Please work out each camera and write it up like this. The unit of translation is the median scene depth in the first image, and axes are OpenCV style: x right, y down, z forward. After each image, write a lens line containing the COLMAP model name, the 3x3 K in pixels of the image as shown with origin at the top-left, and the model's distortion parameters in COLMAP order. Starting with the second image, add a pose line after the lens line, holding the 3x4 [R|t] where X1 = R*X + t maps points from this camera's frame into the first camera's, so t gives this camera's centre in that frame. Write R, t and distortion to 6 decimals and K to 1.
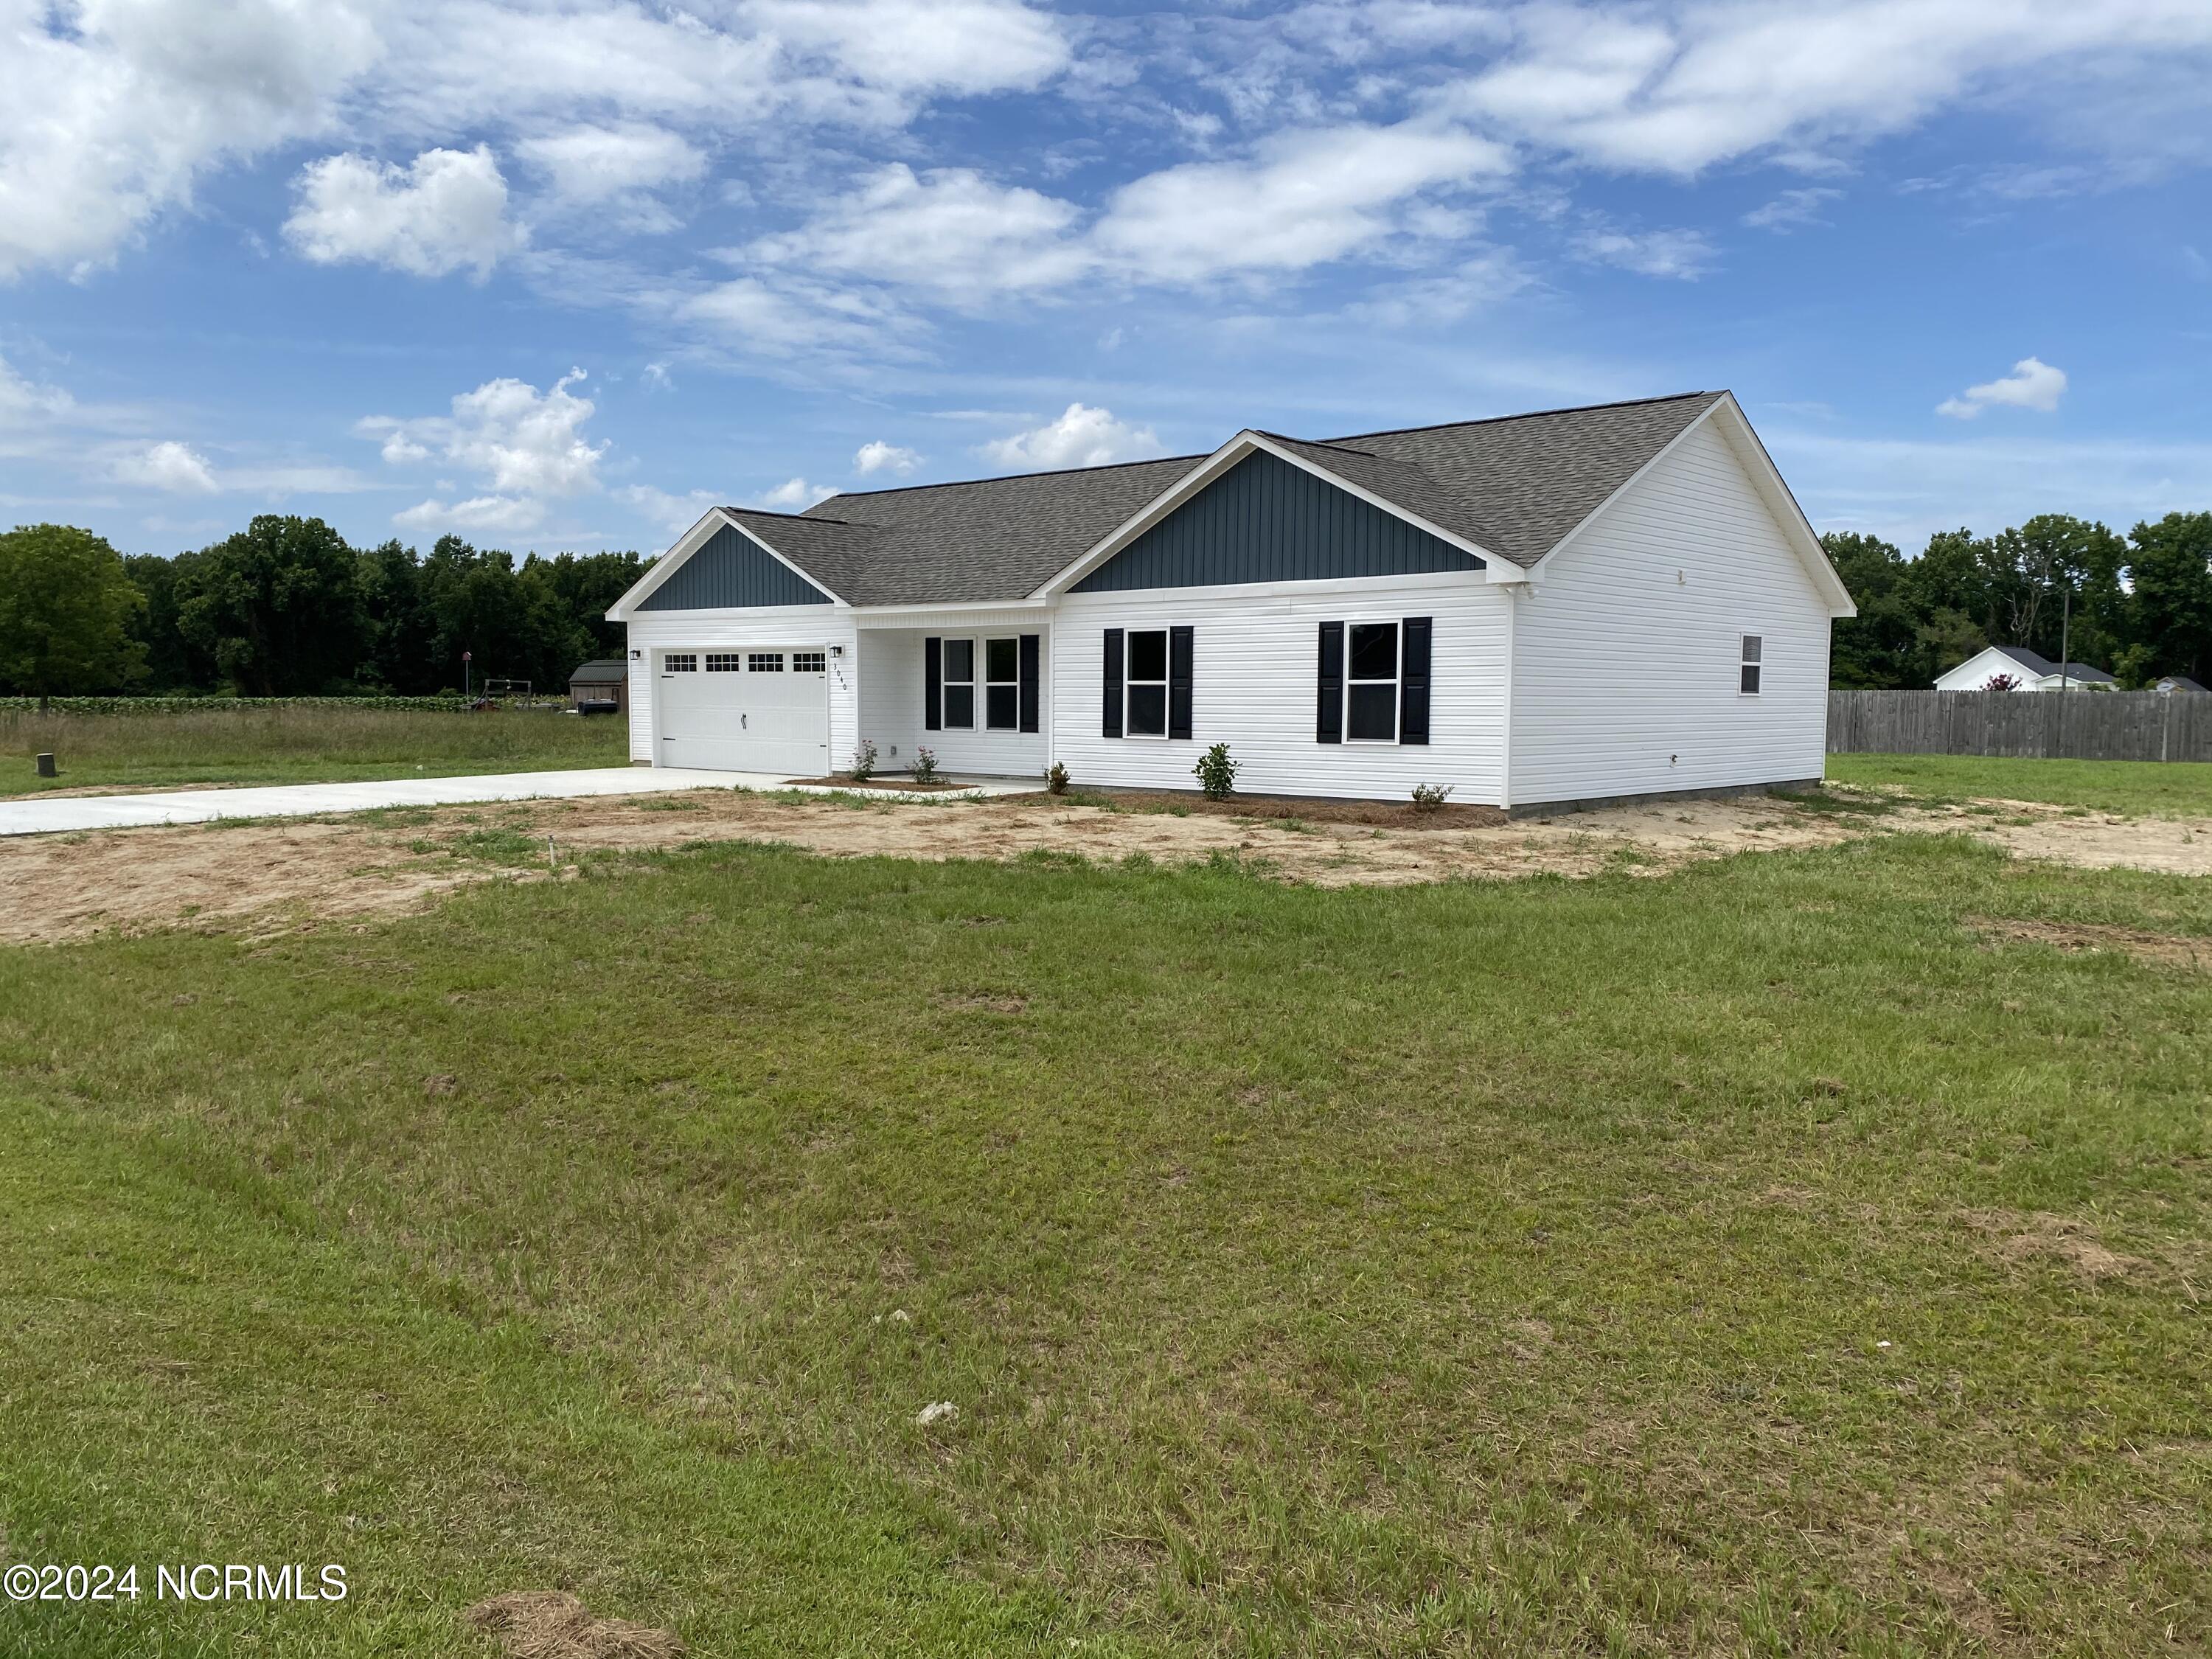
lens RADIAL K [[1764.5, 0, 1139.8], [0, 1764.5, 864.4], [0, 0, 1]] dist [0.031315, -0.006731]
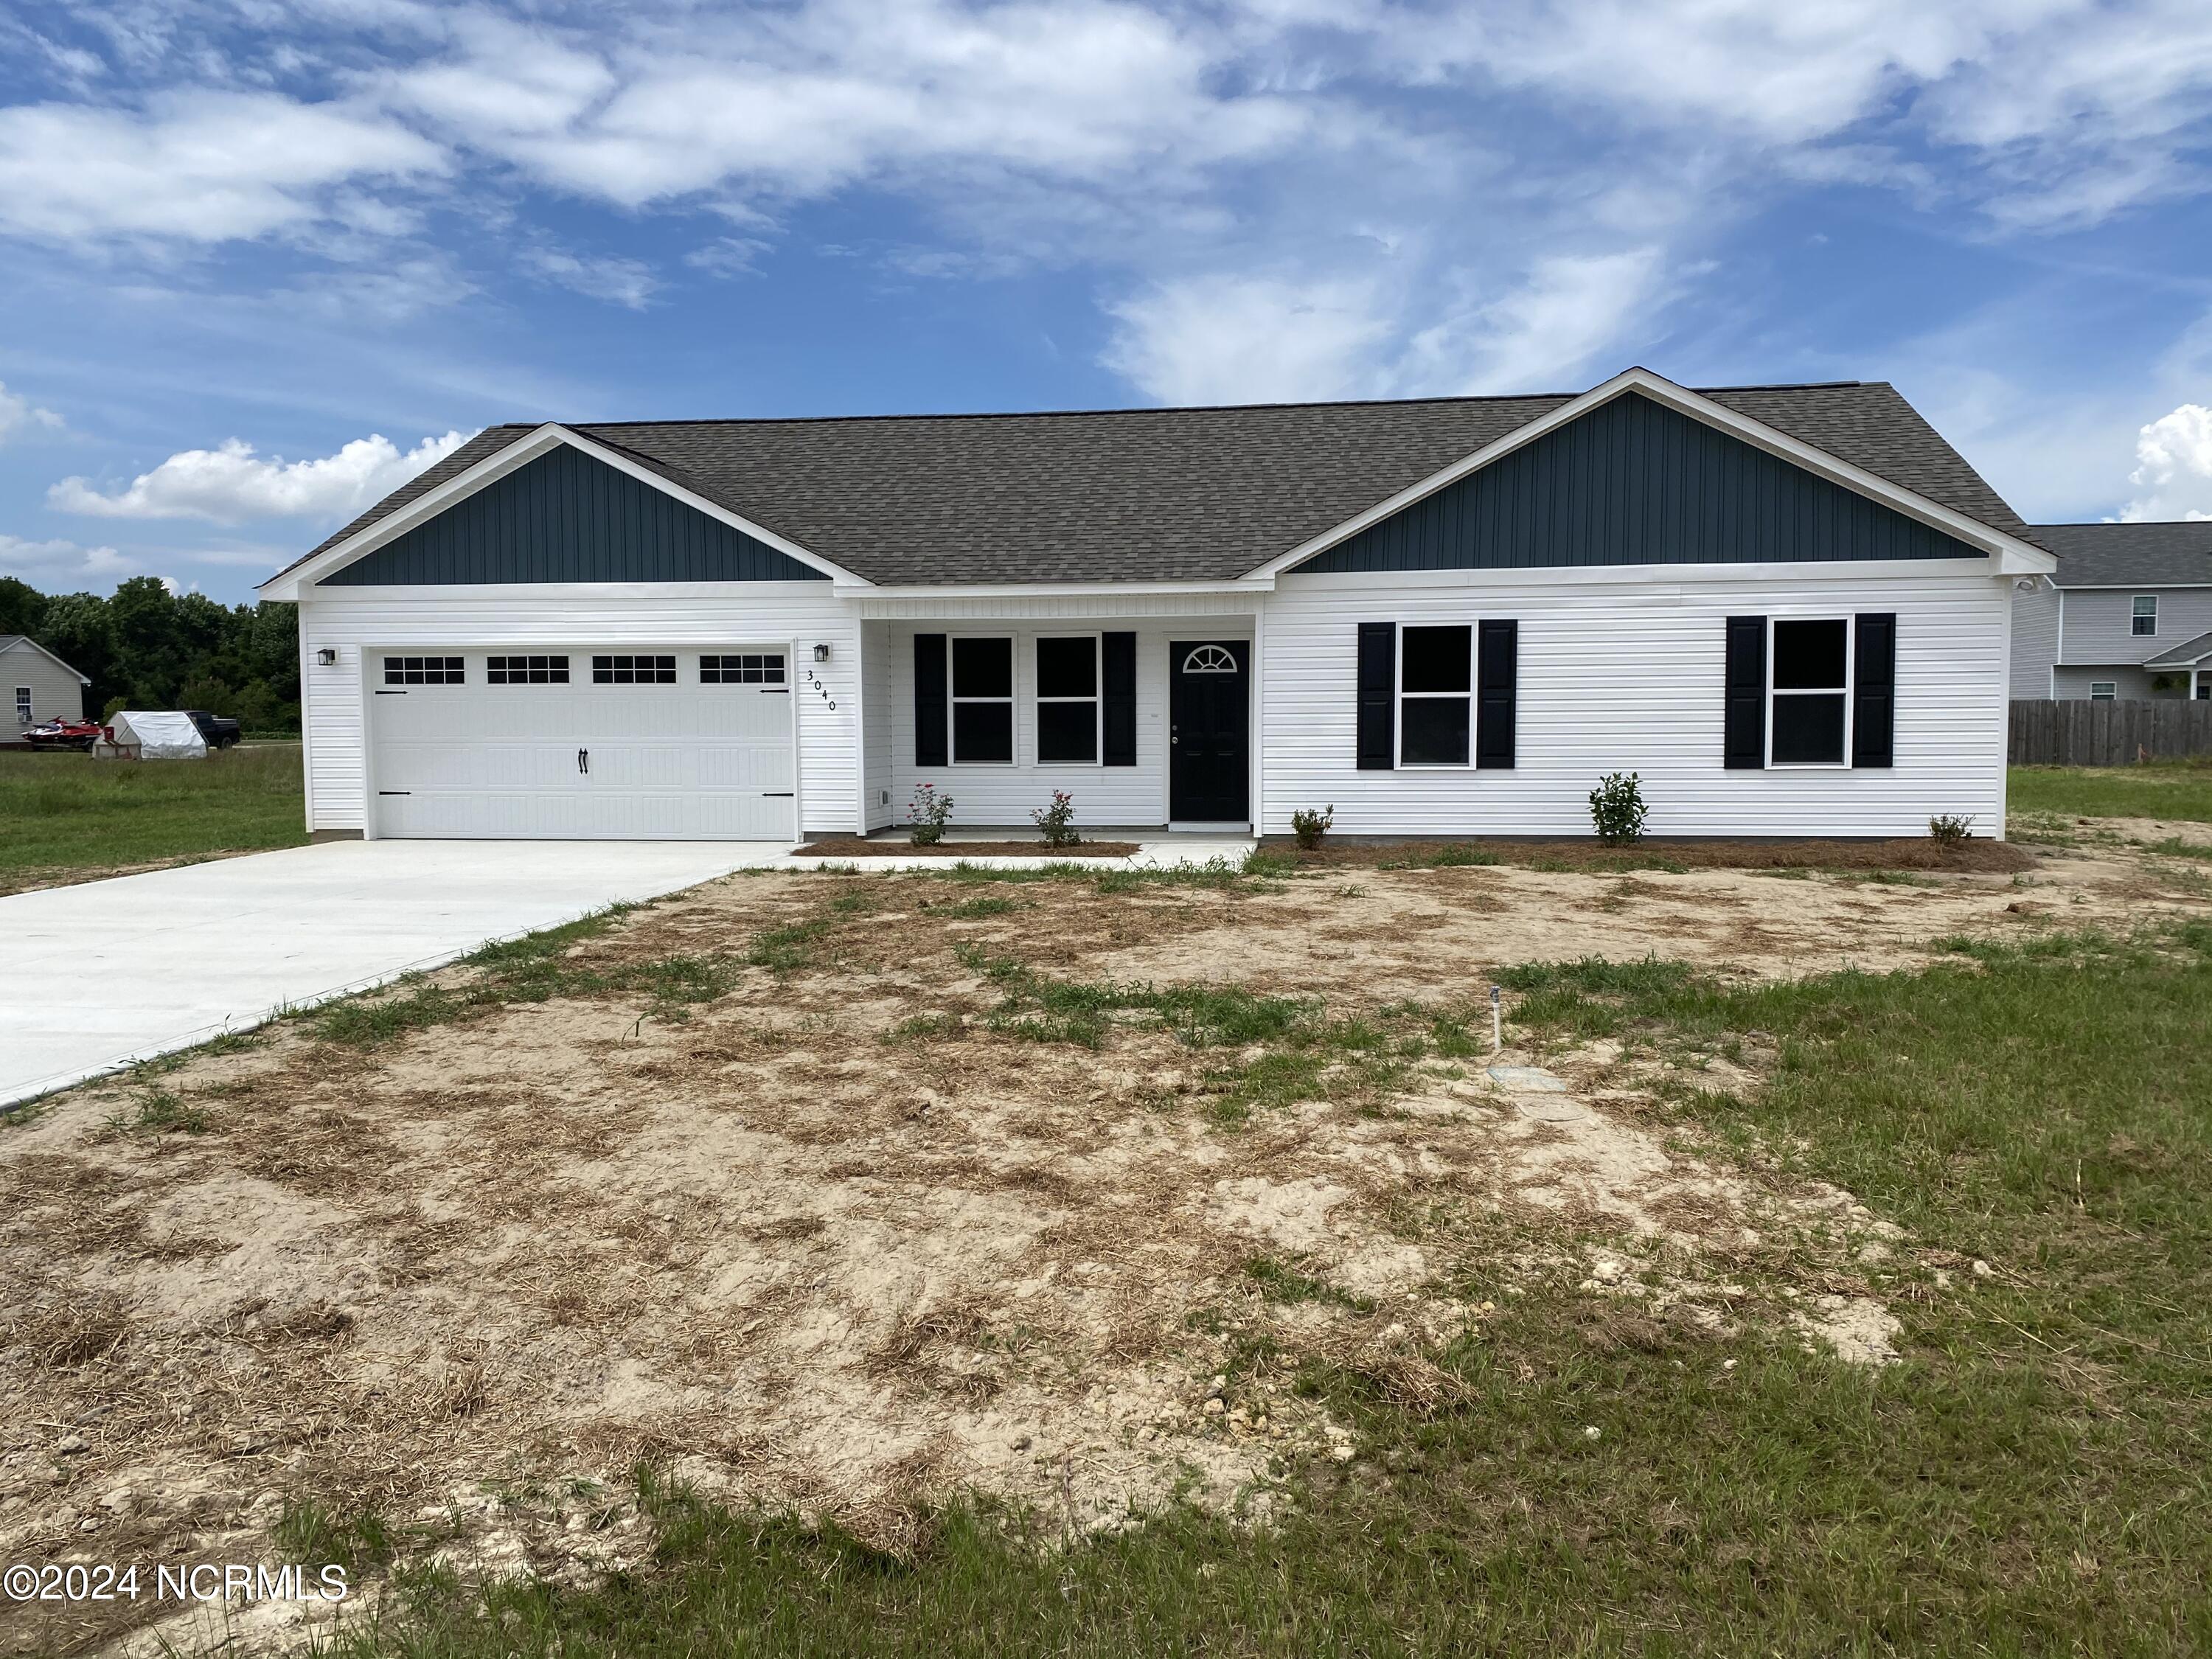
lens RADIAL K [[1757.5, 0, 1155.2], [0, 1757.5, 831.7], [0, 0, 1]] dist [0.004657, 0.003984]
pose [[0.825160, -0.046282, 0.563000, -0.449111], [0.063877, 0.997891, -0.011588, -0.038210], [-0.561276, 0.045524, 0.826375, 0.393664]]
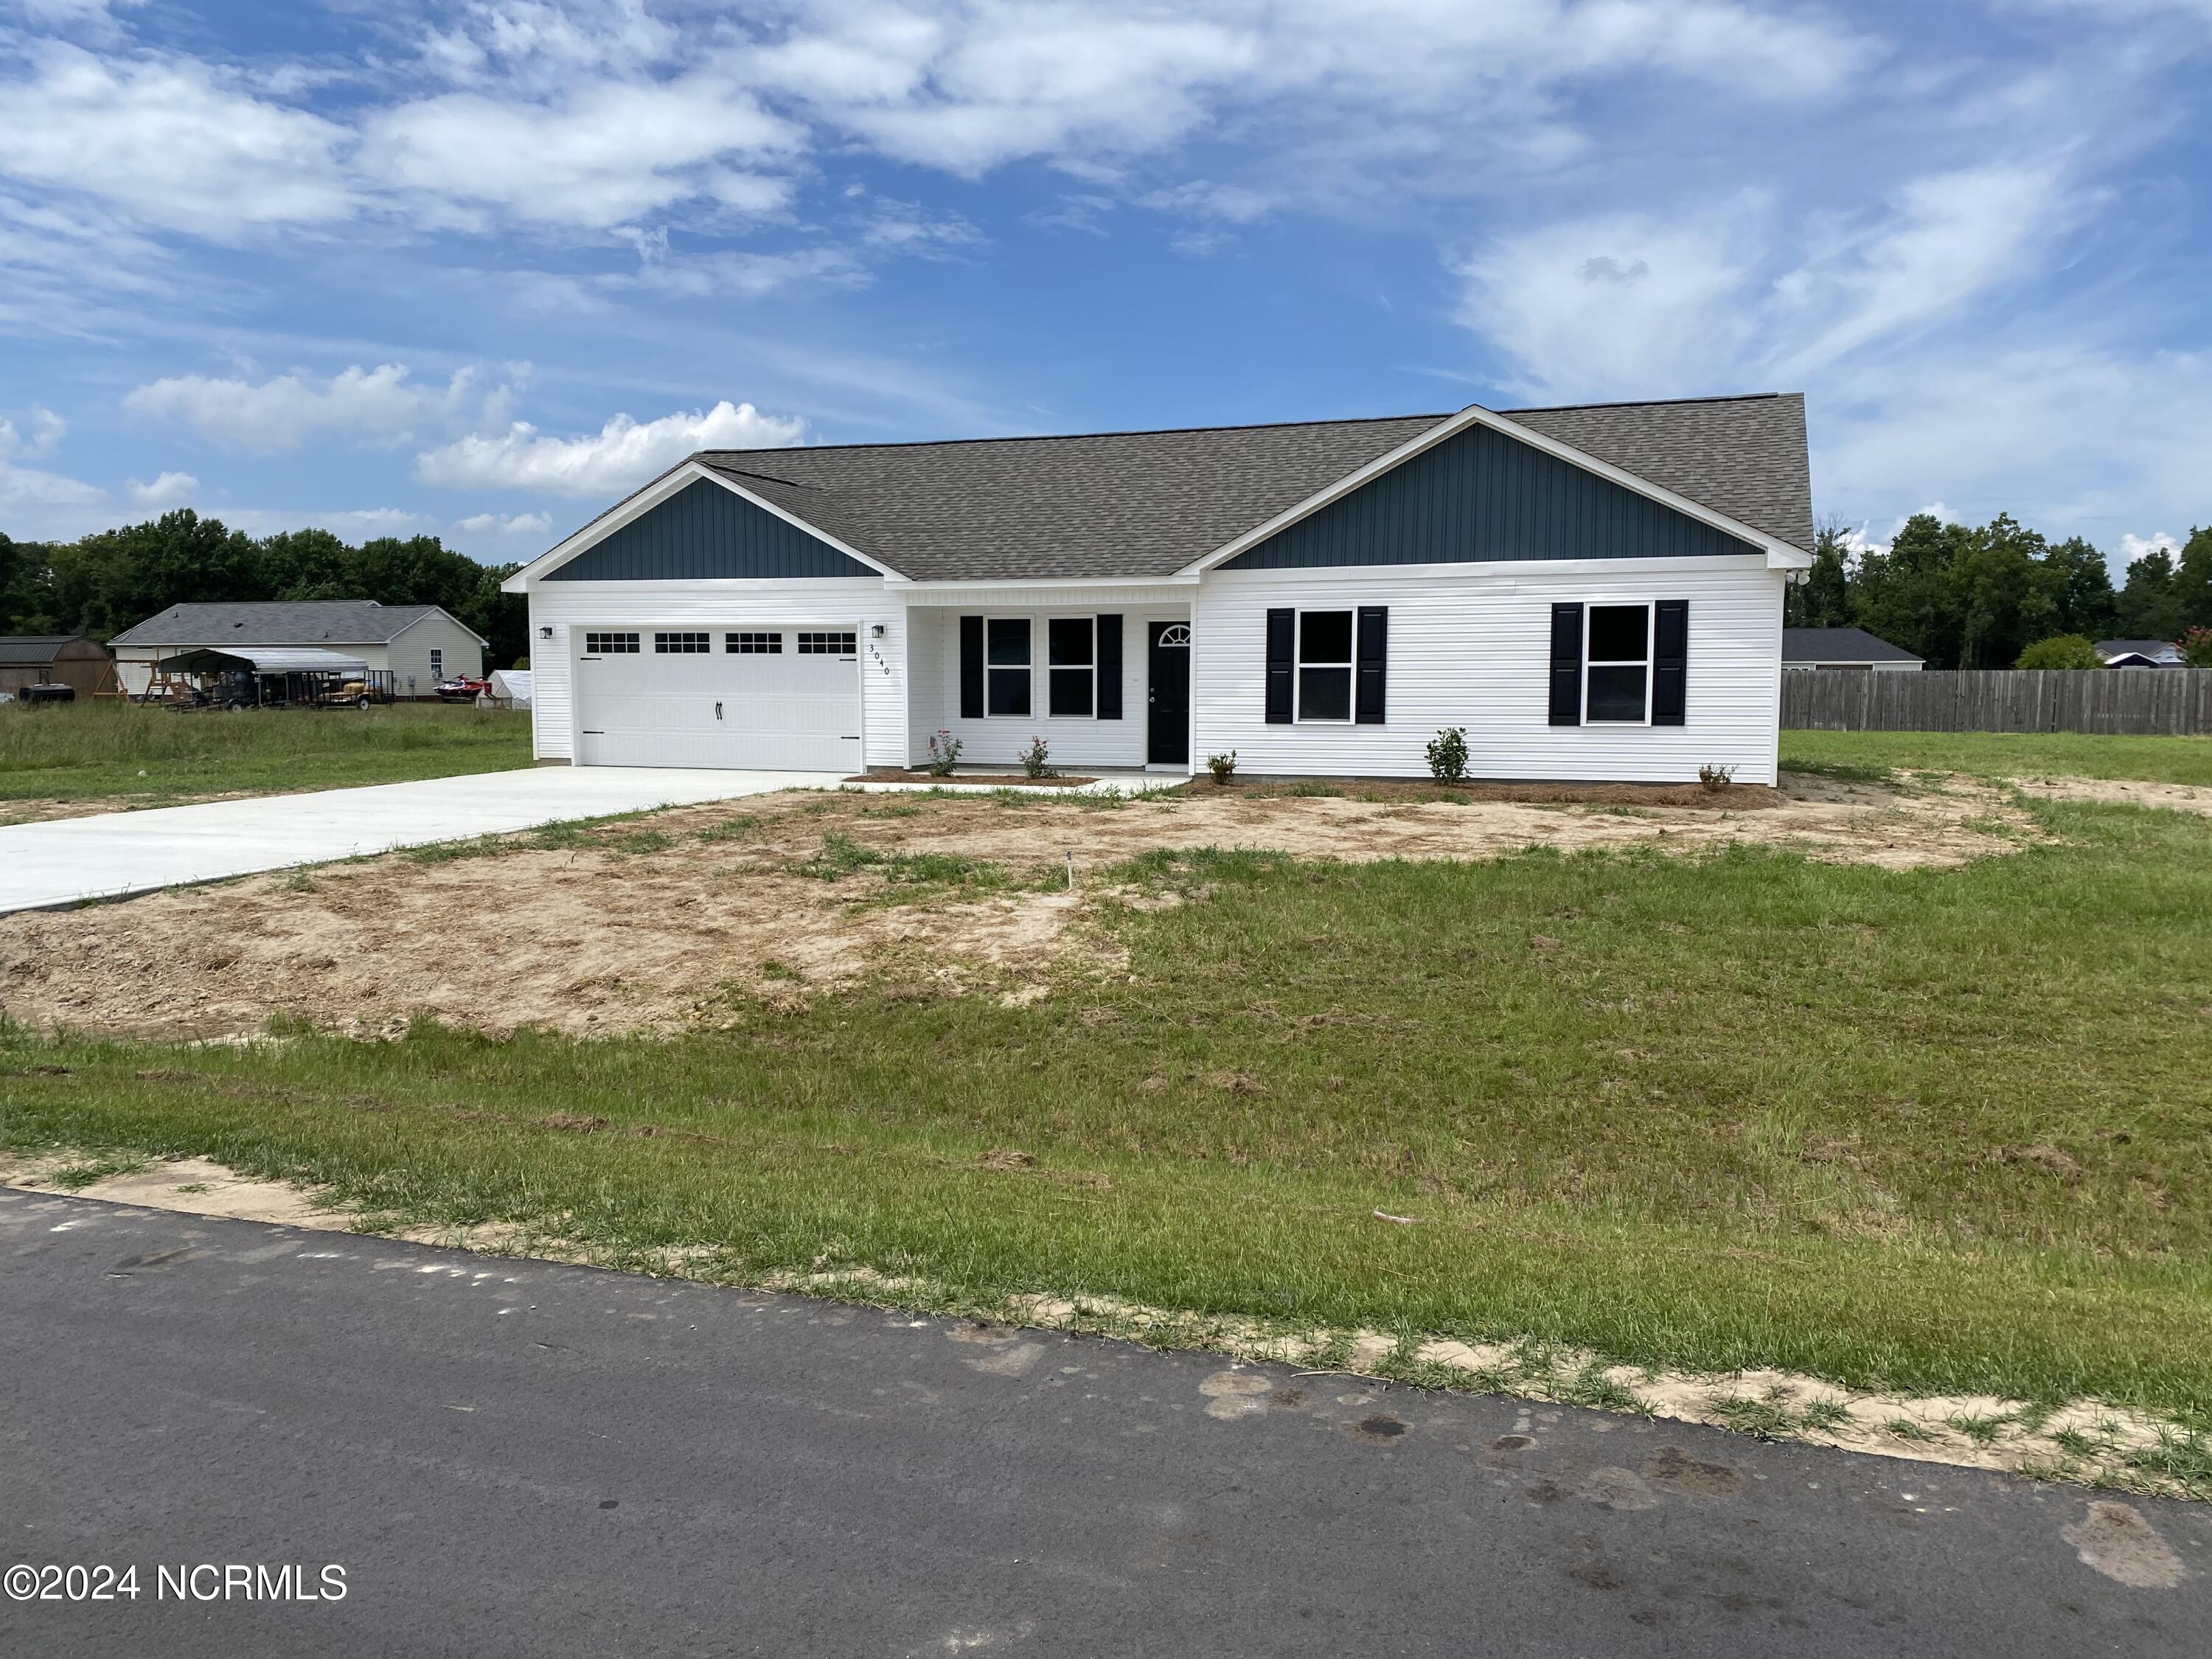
lens RADIAL K [[1764.5, 0, 1139.8], [0, 1764.5, 864.4], [0, 0, 1]] dist [0.031315, -0.006731]
pose [[0.927288, -0.042498, 0.371930, -0.390242], [0.039310, 0.999097, 0.016153, -0.012765], [-0.372280, -0.000358, 0.928120, 0.130588]]
